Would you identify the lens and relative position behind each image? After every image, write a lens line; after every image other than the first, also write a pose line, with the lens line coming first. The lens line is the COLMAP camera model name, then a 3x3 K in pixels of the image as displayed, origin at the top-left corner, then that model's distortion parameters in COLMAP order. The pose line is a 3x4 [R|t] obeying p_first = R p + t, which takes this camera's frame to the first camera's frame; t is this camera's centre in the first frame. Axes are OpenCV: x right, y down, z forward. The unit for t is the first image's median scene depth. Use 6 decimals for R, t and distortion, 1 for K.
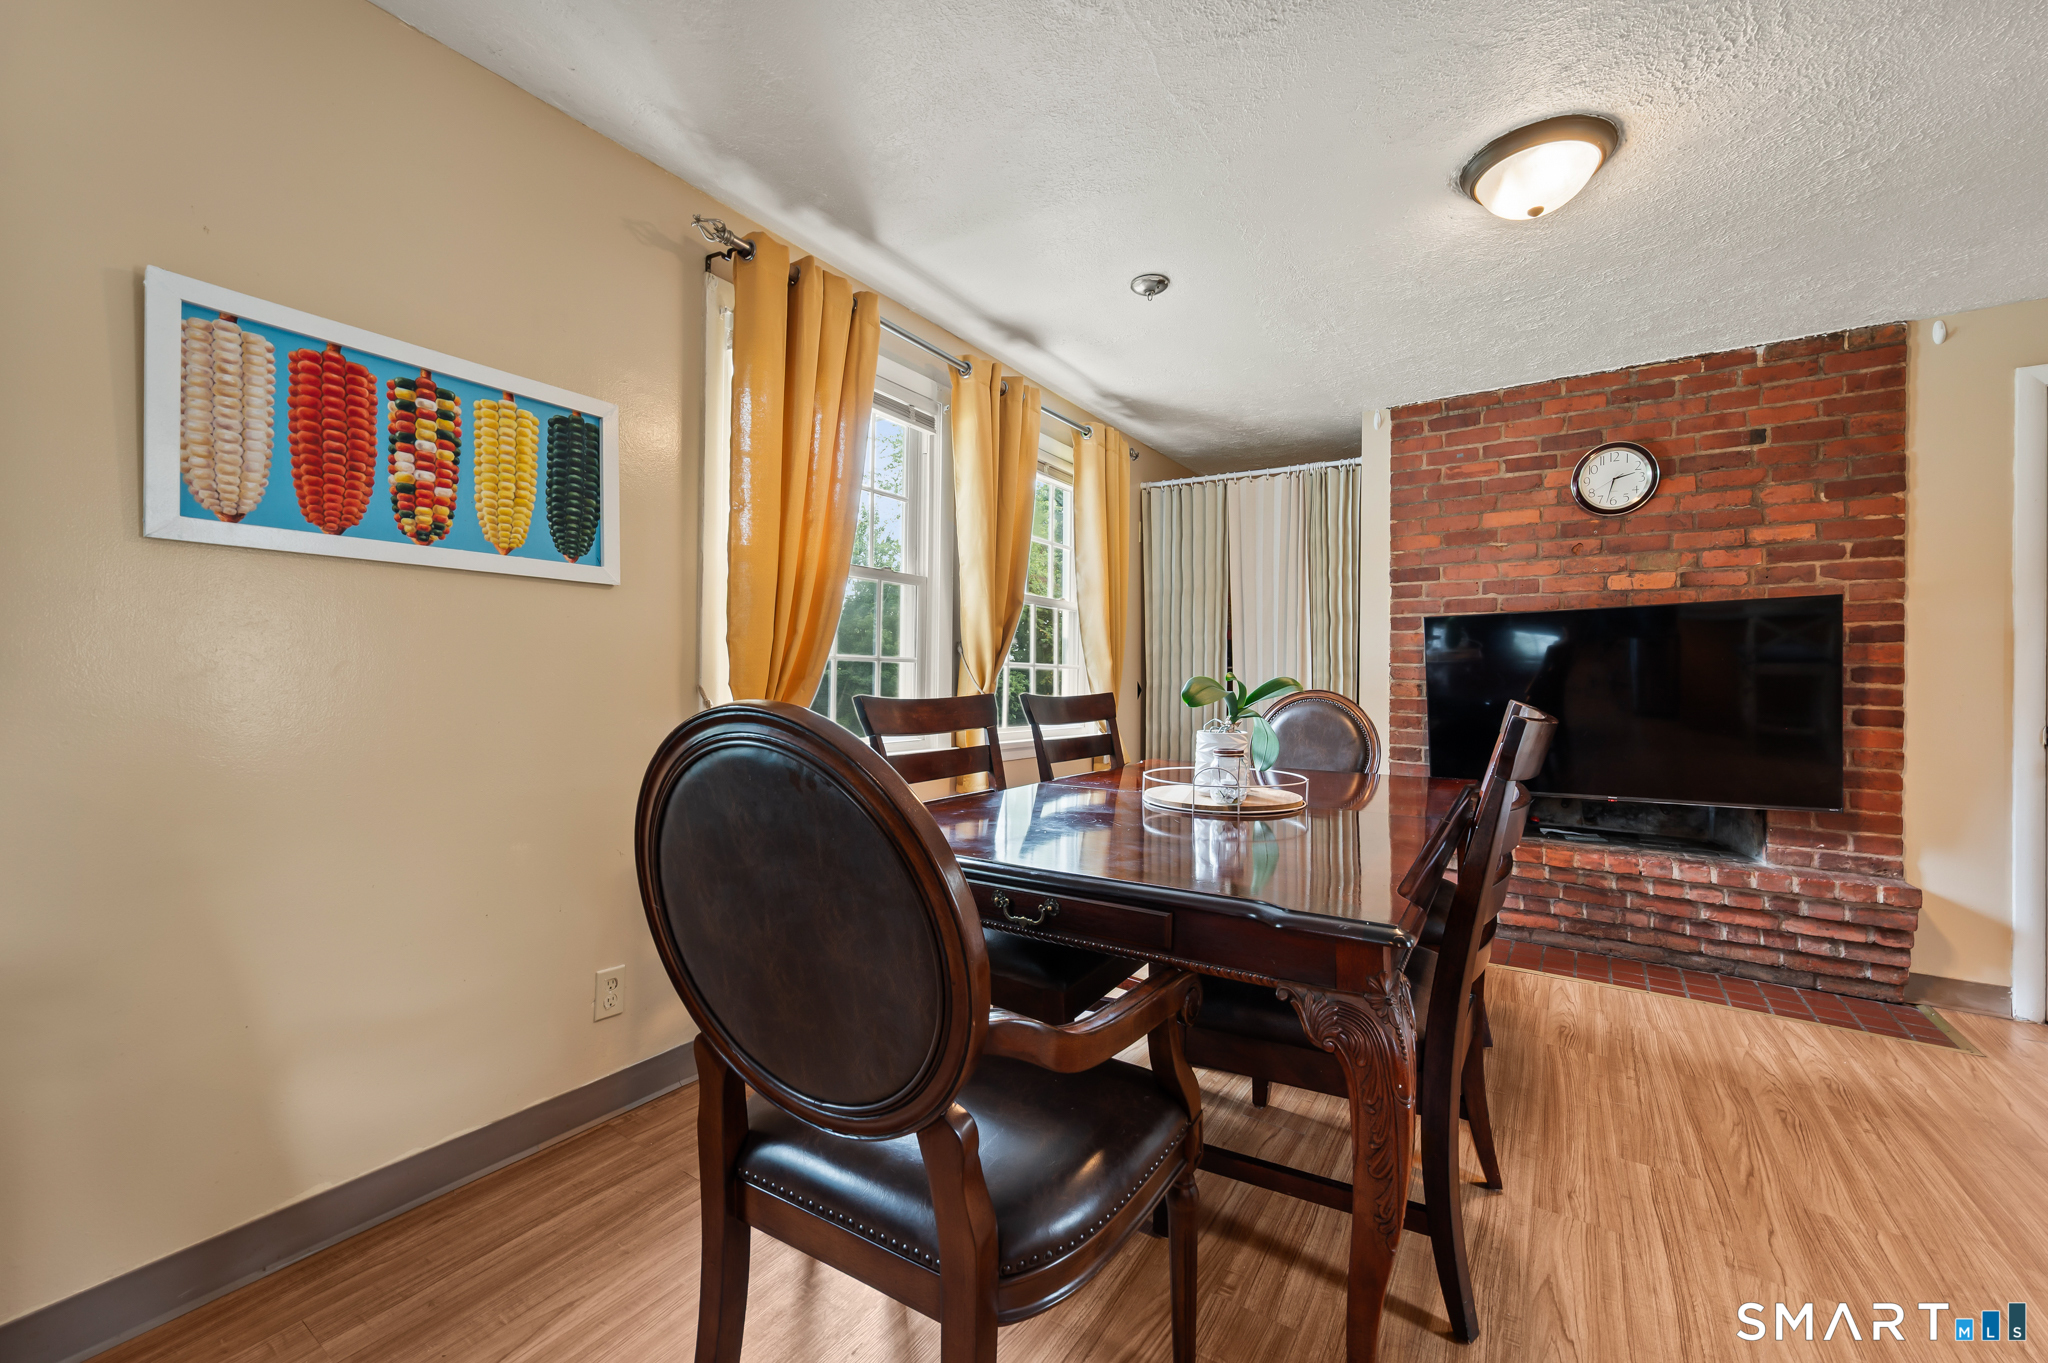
lens RADIAL K [[813.0, 0, 1021.4], [0, 813.0, 677.1], [0, 0, 1]] dist [-0.001974, 0.000131]
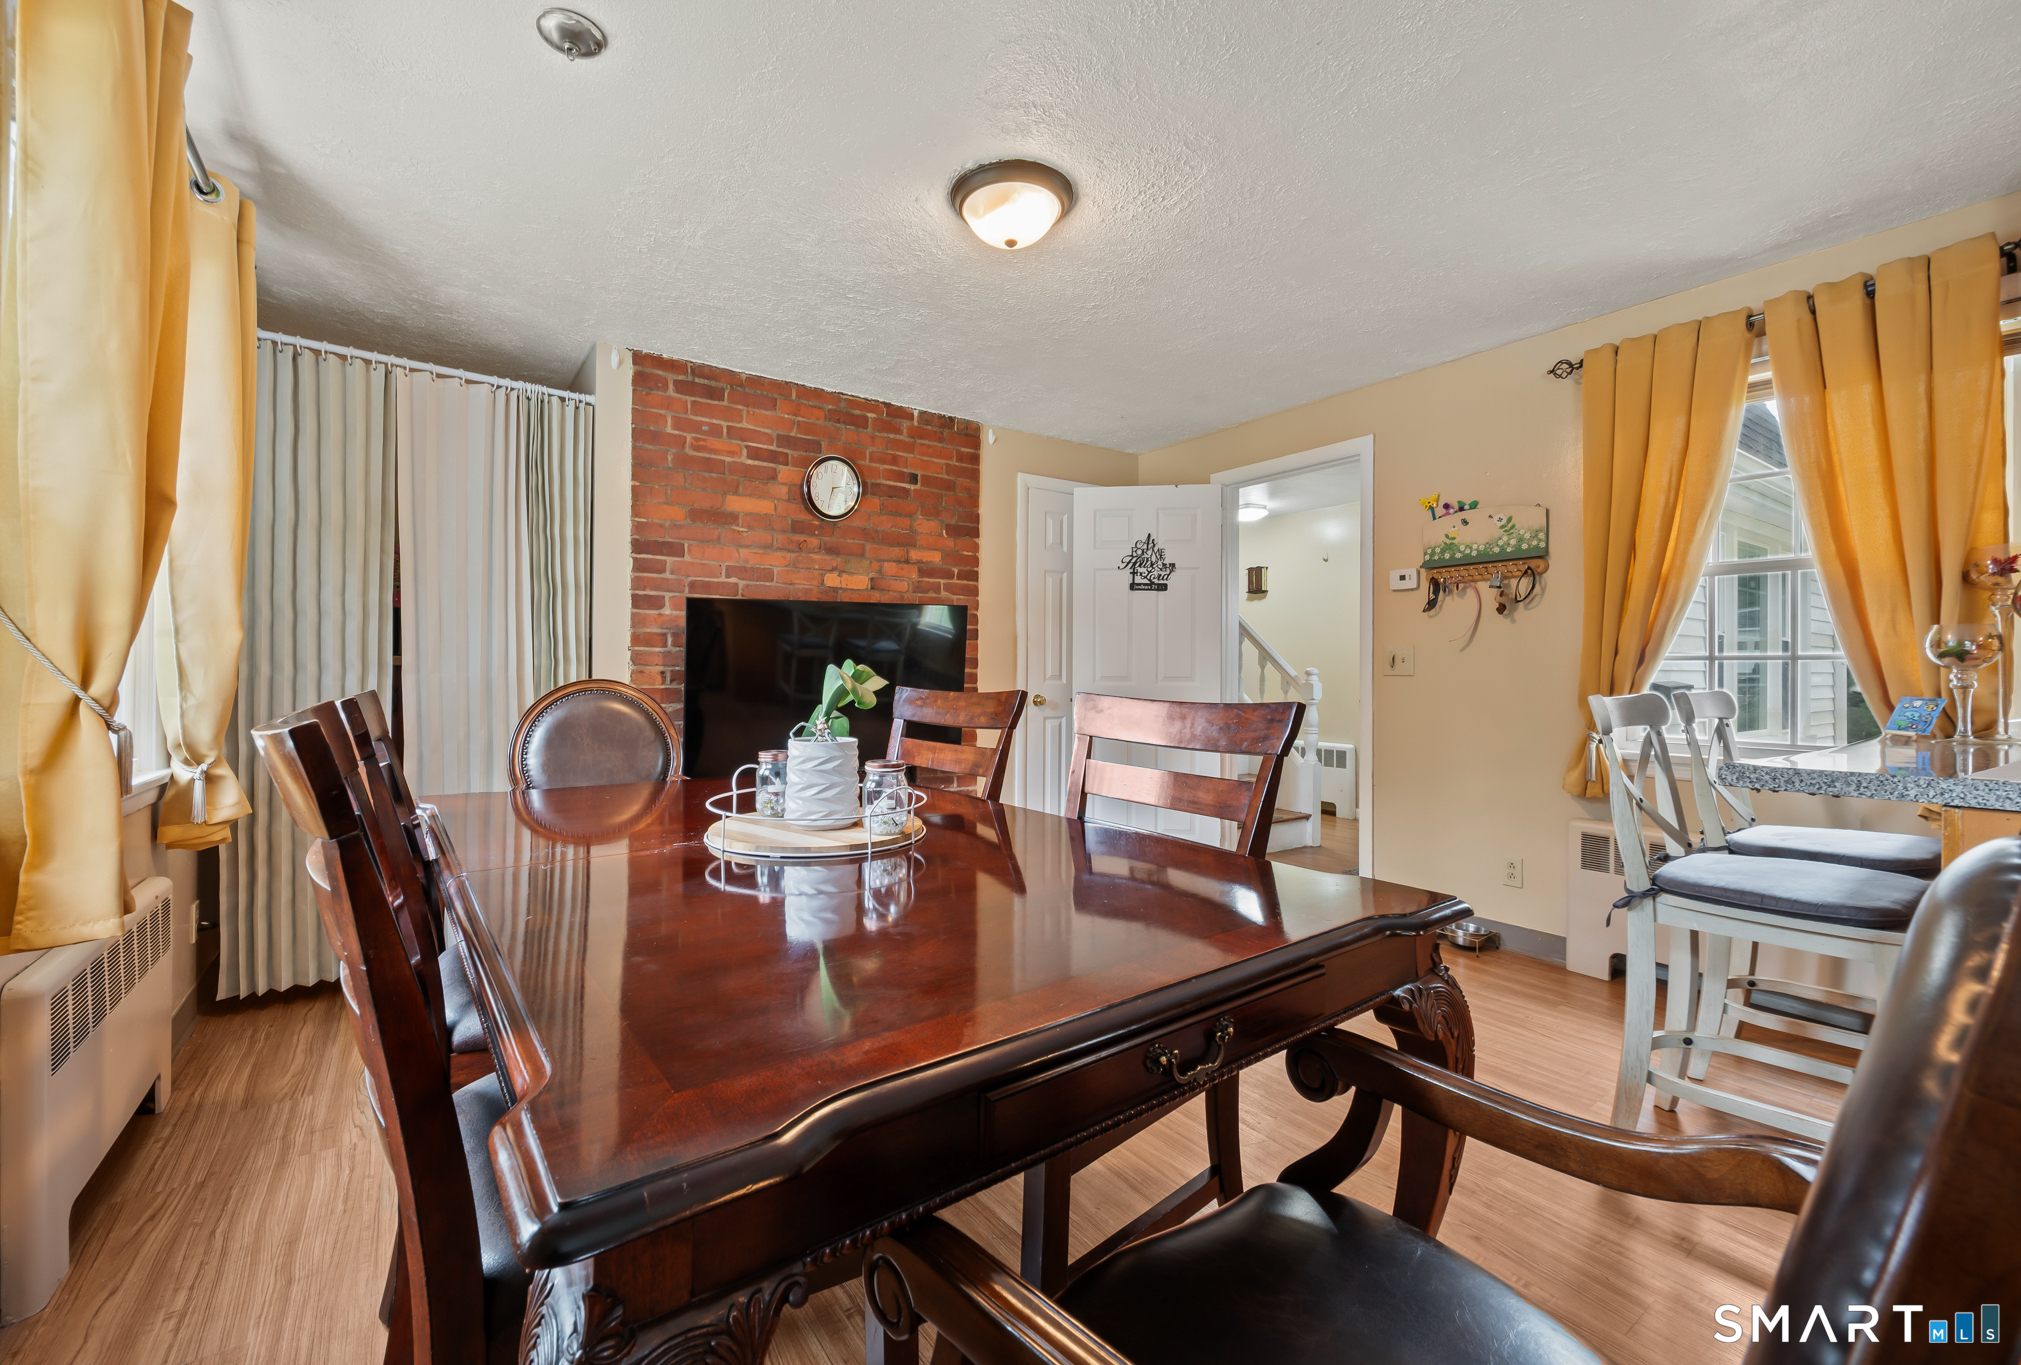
lens RADIAL K [[815.2, 0, 1002.6], [0, 815.2, 675.9], [0, 0, 1]] dist [-0.001499, -0.000114]
pose [[0.355997, -0.013903, 0.934384, -0.238804], [-0.005759, 0.999838, 0.017071, -0.003045], [-0.934469, -0.011459, 0.355859, 0.354800]]
